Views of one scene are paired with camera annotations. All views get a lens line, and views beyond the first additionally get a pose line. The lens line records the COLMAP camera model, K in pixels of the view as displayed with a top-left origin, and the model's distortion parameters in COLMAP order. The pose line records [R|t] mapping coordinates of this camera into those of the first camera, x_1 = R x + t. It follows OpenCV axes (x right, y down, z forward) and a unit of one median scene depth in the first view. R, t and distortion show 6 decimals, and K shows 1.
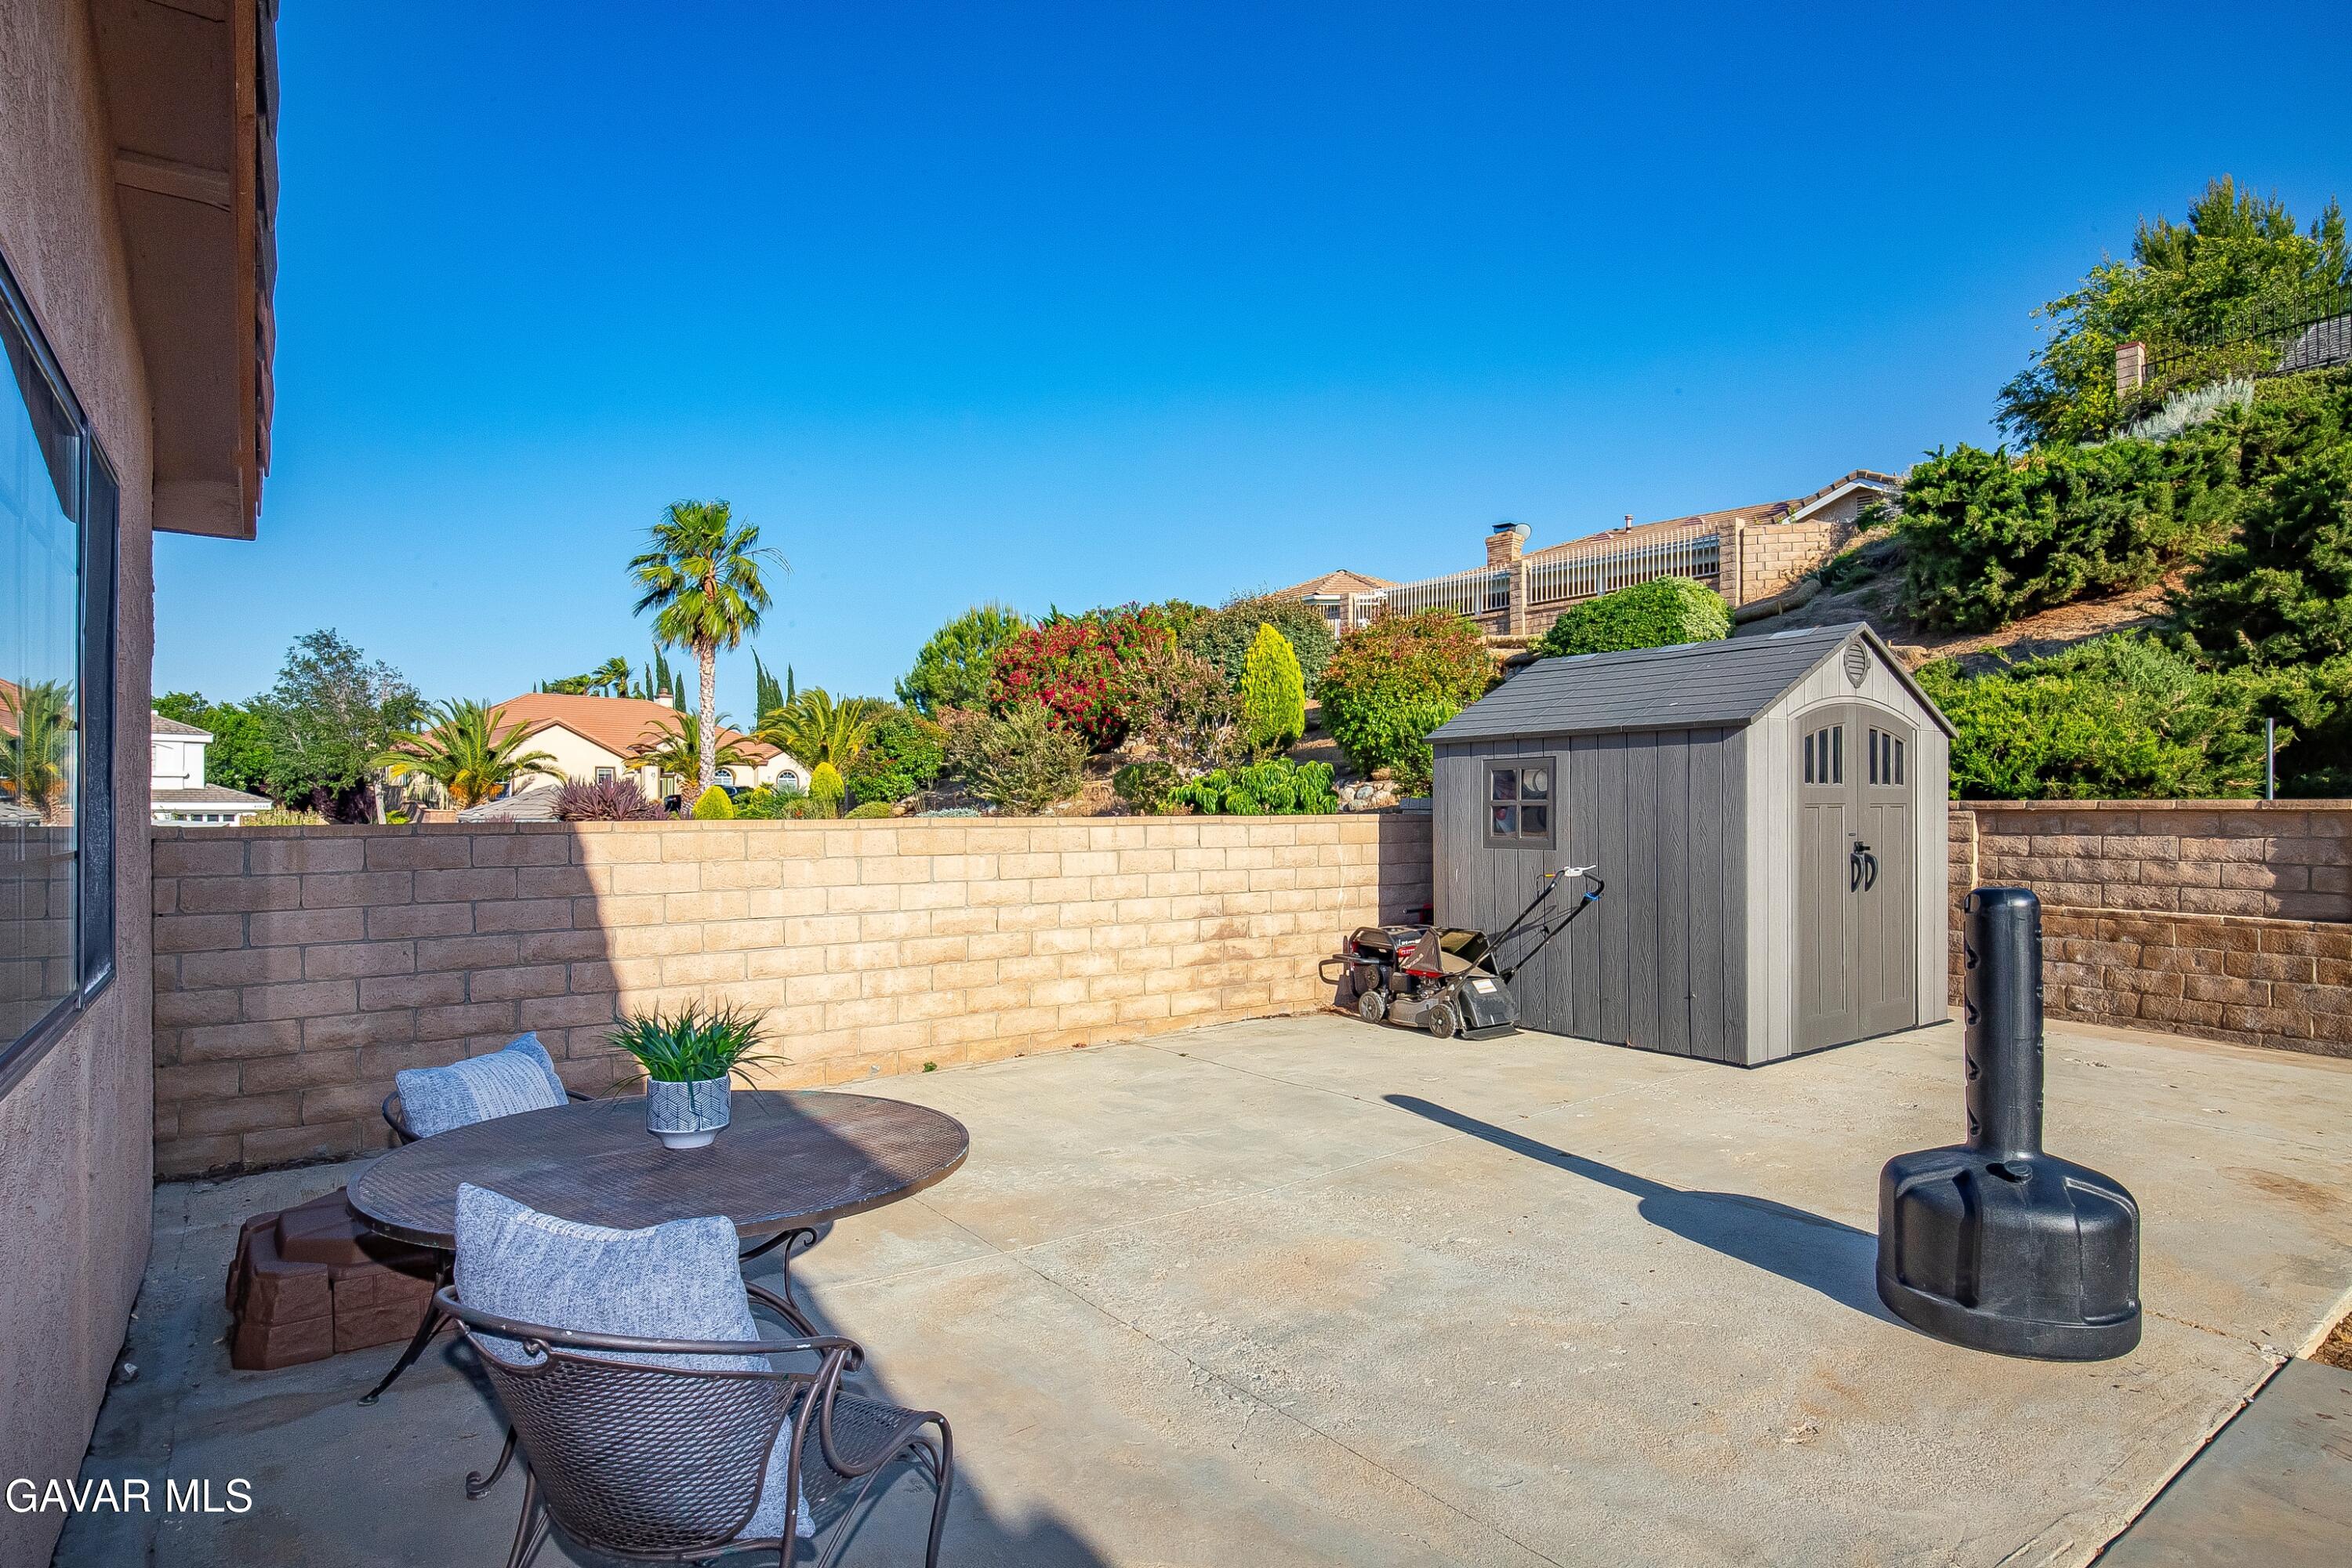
lens RADIAL K [[1262.9, 0, 1173.7], [0, 1262.9, 816.0], [0, 0, 1]] dist [-0.000502, -0.000672]
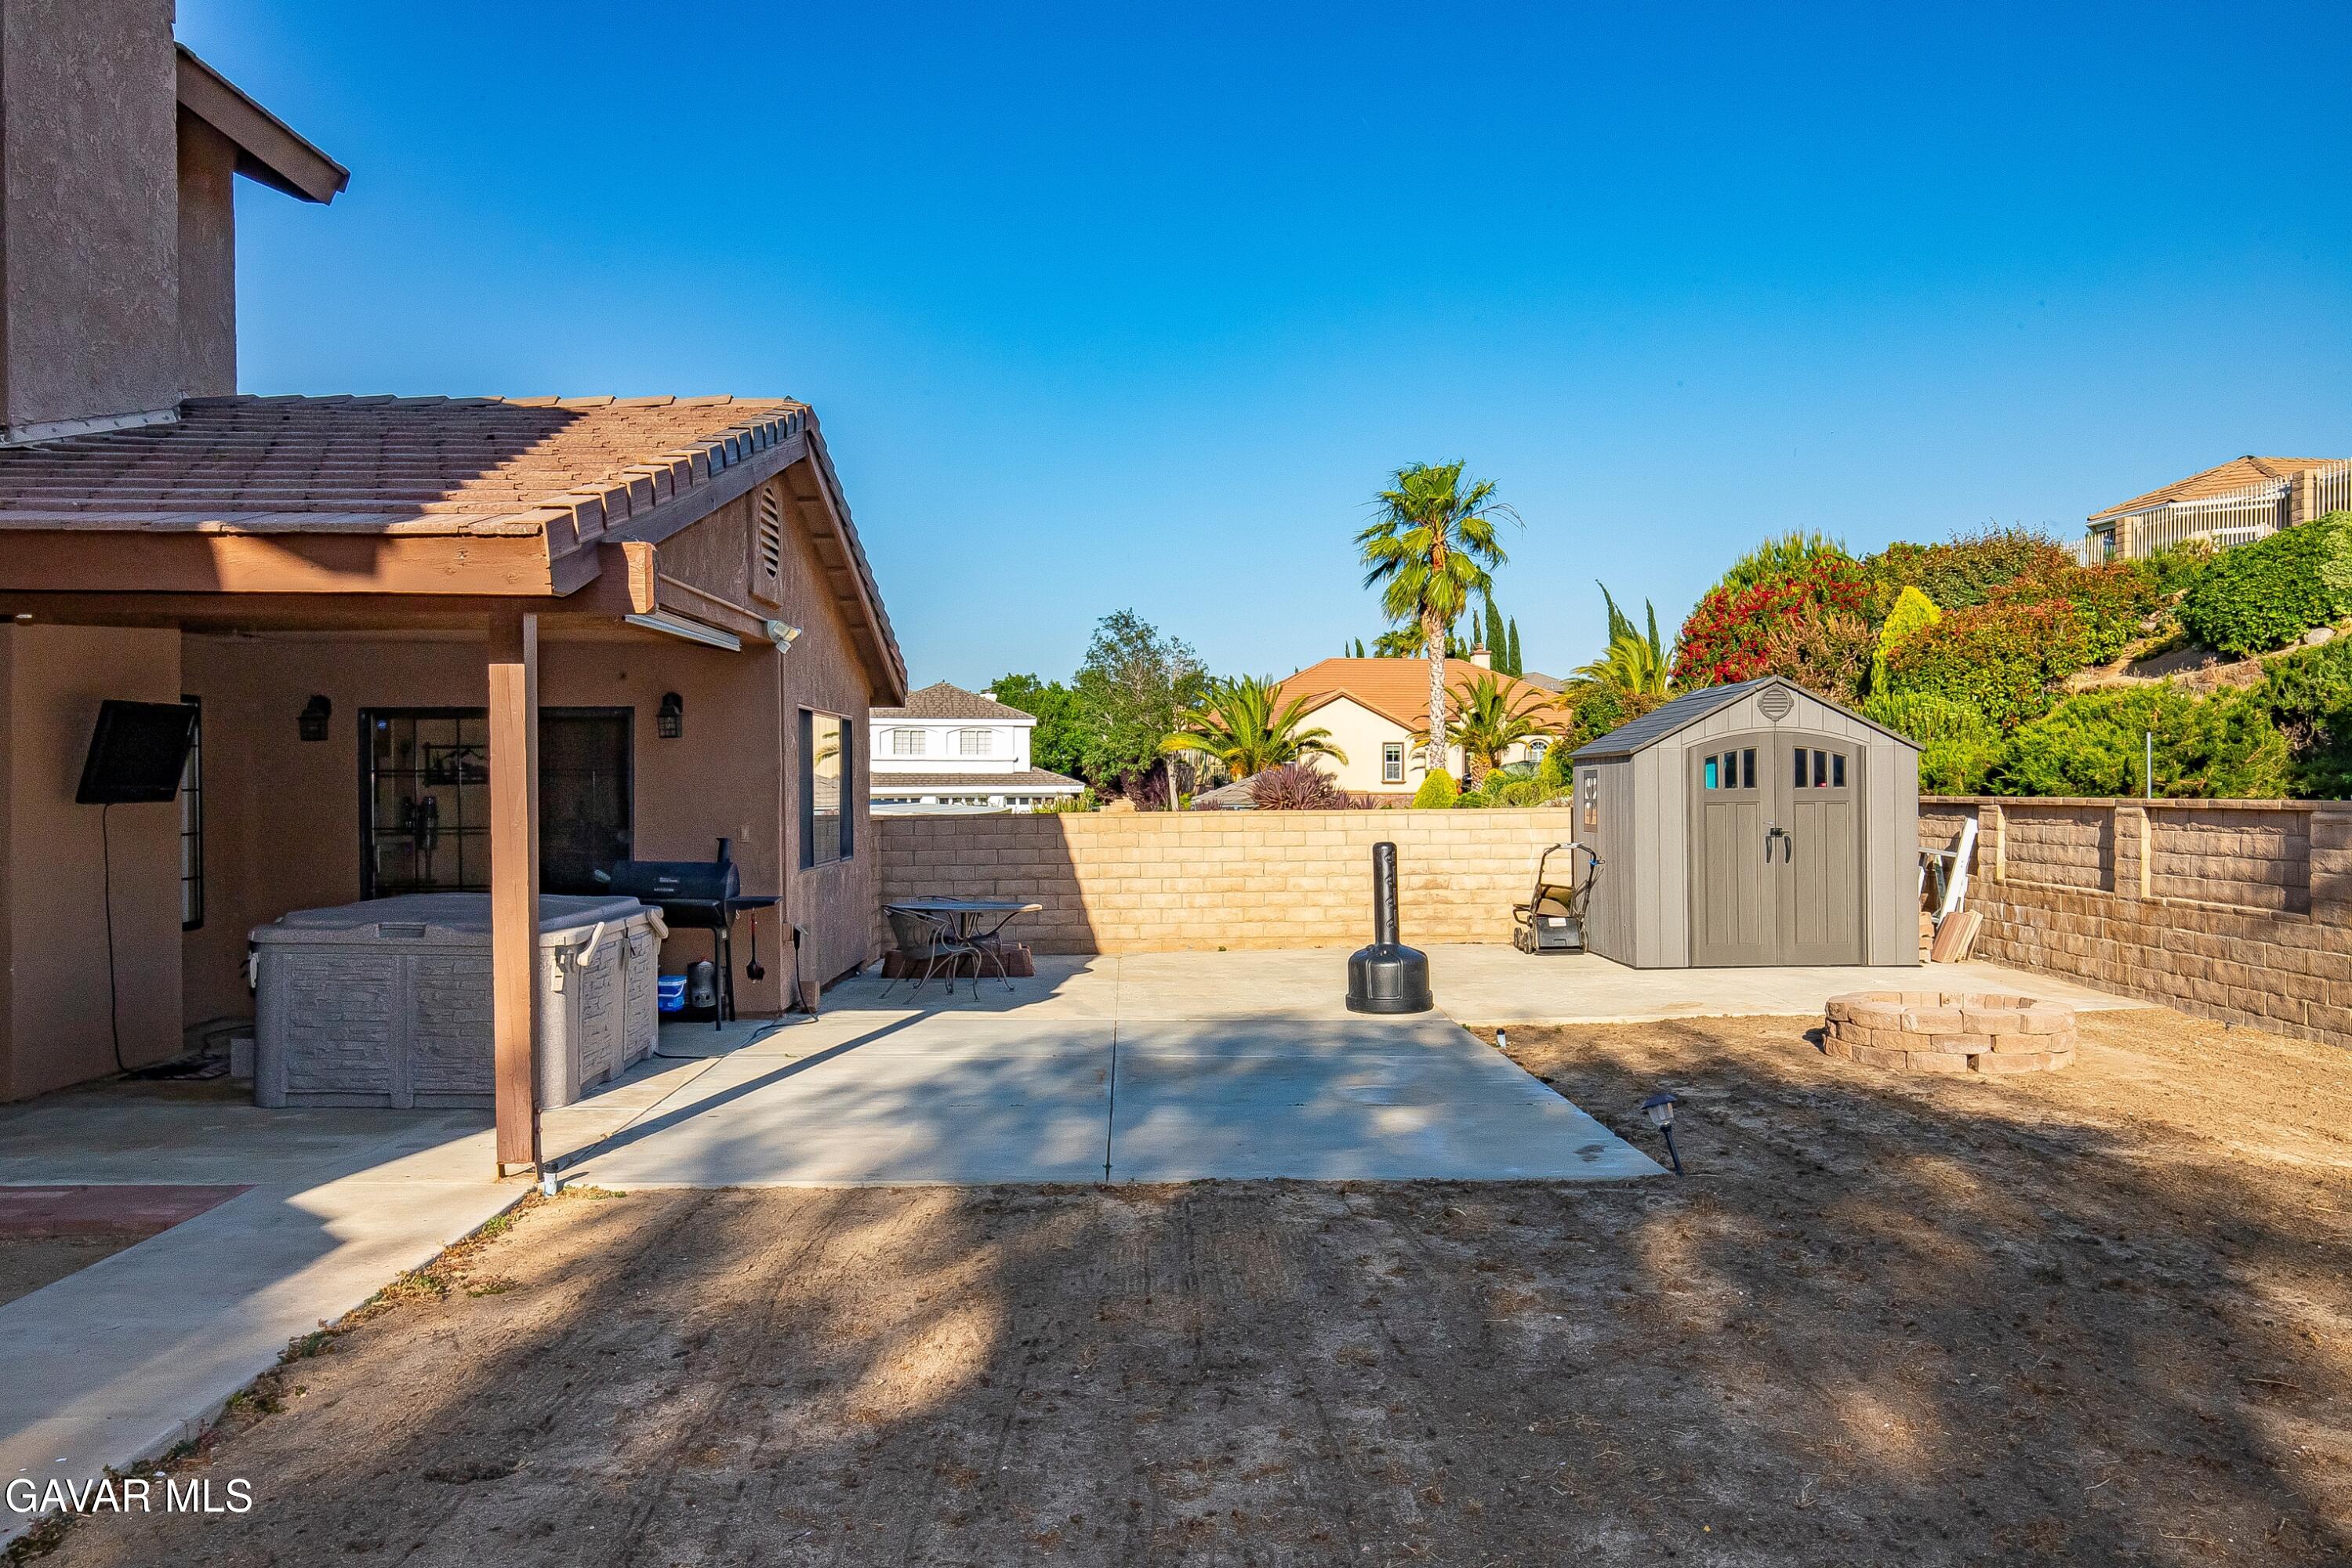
lens RADIAL K [[1786.0, 0, 1167.4], [0, 1786.0, 794.3], [0, 0, 1]] dist [0.086936, 0.003054]
pose [[0.828159, -0.003341, -0.560483, 0.973806], [0.003191, 0.999994, -0.001245, -0.015793], [0.560484, -0.000758, 0.828165, -0.959250]]
